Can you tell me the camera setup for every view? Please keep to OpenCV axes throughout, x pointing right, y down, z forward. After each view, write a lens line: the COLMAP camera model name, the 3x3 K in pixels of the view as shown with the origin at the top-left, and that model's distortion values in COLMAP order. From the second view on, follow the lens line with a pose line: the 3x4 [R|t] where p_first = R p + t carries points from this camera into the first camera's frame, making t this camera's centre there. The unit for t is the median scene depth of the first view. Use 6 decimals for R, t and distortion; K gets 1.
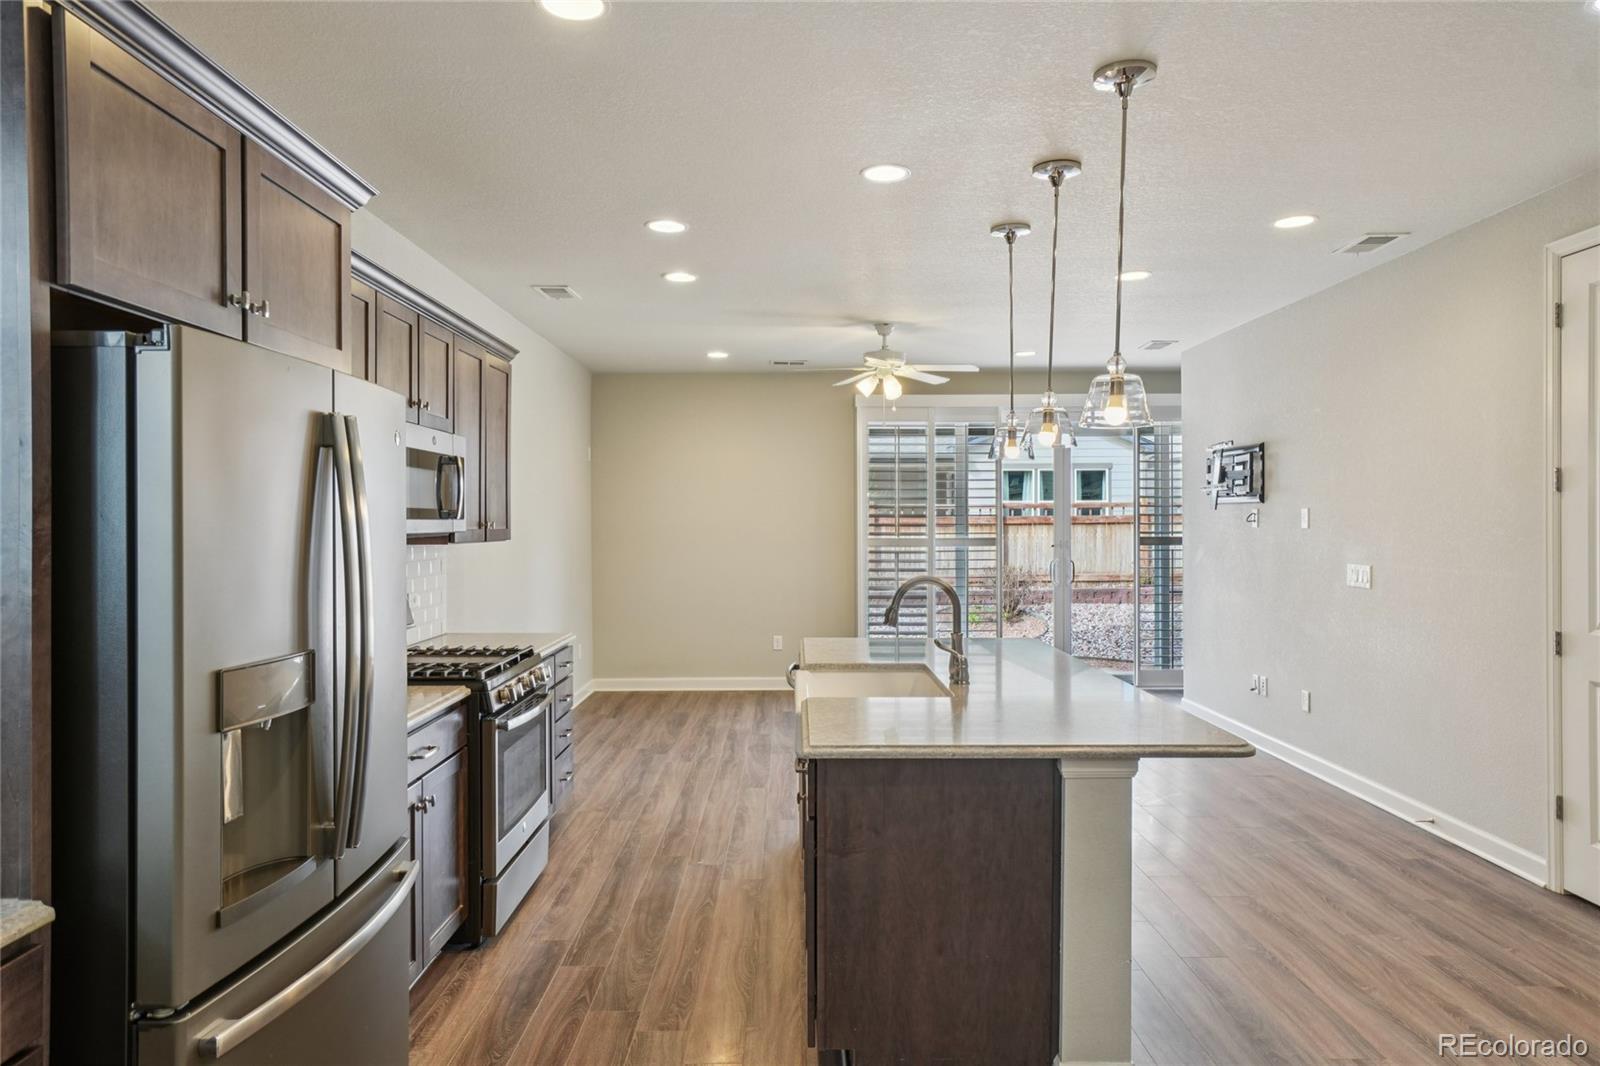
lens RADIAL K [[972.3, 0, 794.5], [0, 972.3, 528.1], [0, 0, 1]] dist [0.006004, 0.003341]
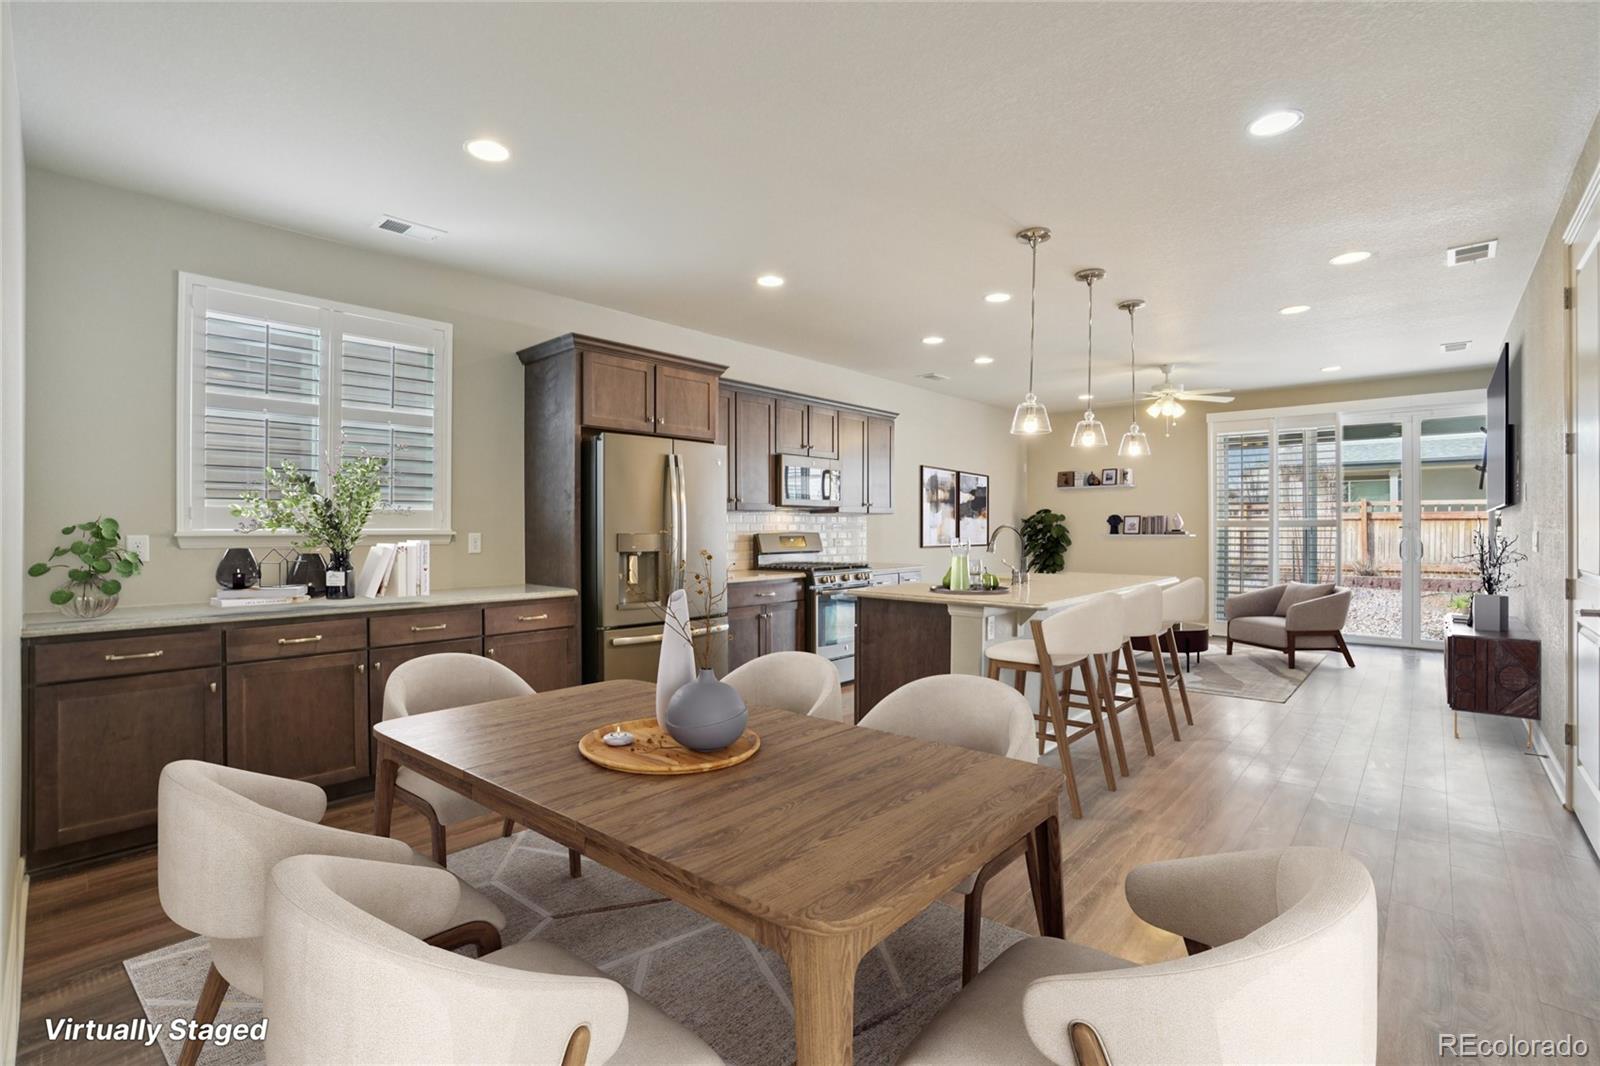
lens RADIAL K [[702.9, 0, 830.0], [0, 702.9, 524.9], [0, 0, 1]] dist [-0.003547, -0.000057]
pose [[0.762872, 0.002442, -0.646545, 0.517108], [-0.006522, 0.999971, -0.003918, 0.041064], [0.646517, 0.007206, 0.762866, -0.127794]]
